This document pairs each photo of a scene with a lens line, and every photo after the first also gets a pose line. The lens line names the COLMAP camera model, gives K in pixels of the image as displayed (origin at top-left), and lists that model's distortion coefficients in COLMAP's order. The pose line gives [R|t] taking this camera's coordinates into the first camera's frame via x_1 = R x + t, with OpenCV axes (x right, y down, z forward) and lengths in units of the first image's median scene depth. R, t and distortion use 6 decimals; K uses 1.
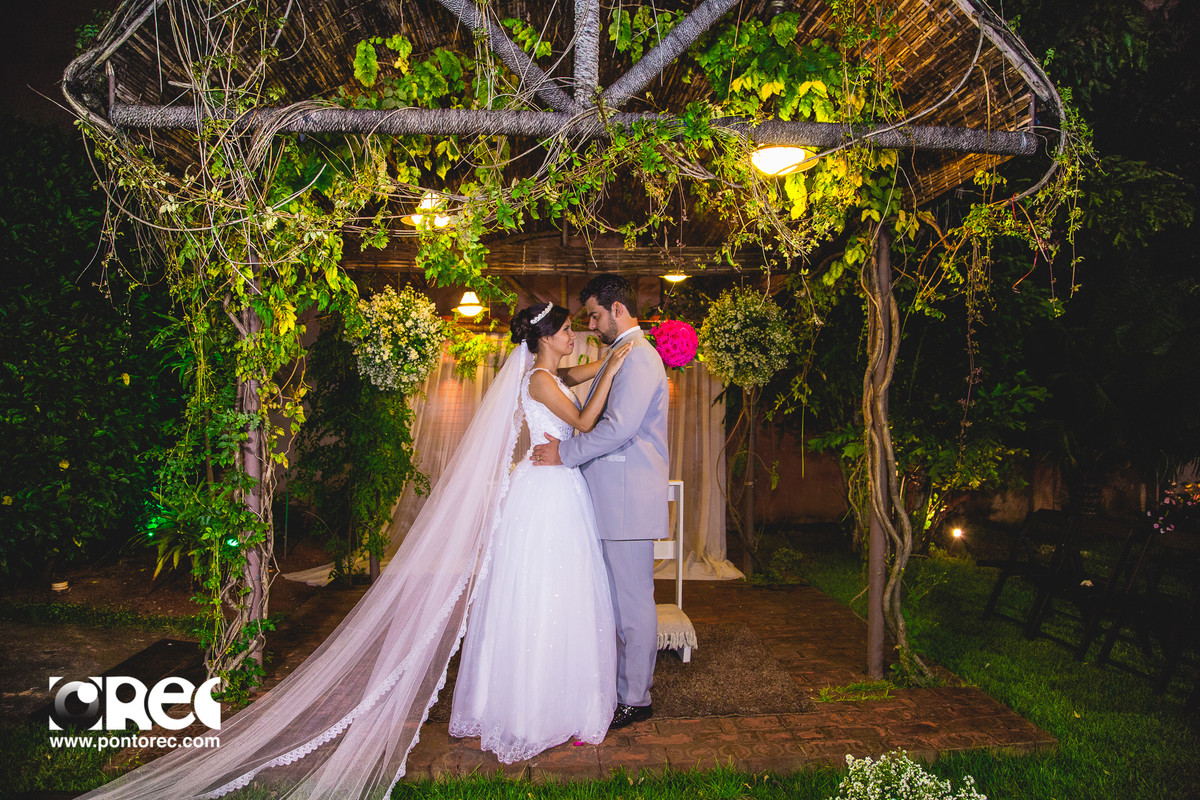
lens RADIAL K [[862.3, 0, 601.7], [0, 862.3, 398.6], [0, 0, 1]] dist [-0.067037, 0.036071]
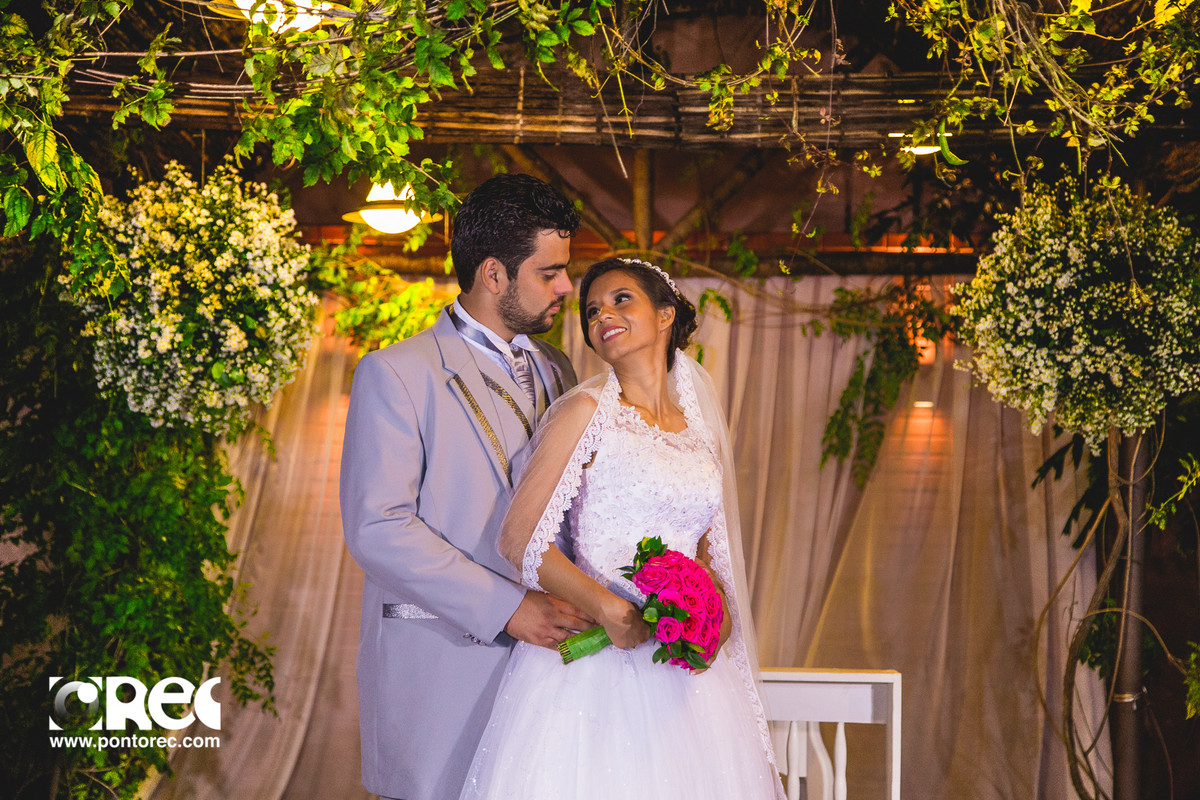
lens RADIAL K [[2968.5, 0, 641.3], [0, 2968.5, 400.8], [0, 0, 1]] dist [0.556643, 0.000000]
pose [[0.995867, 0.020019, -0.088585, 0.088435], [-0.021360, 0.999671, -0.014216, -0.006614], [0.088271, 0.016050, 0.995967, -0.355379]]
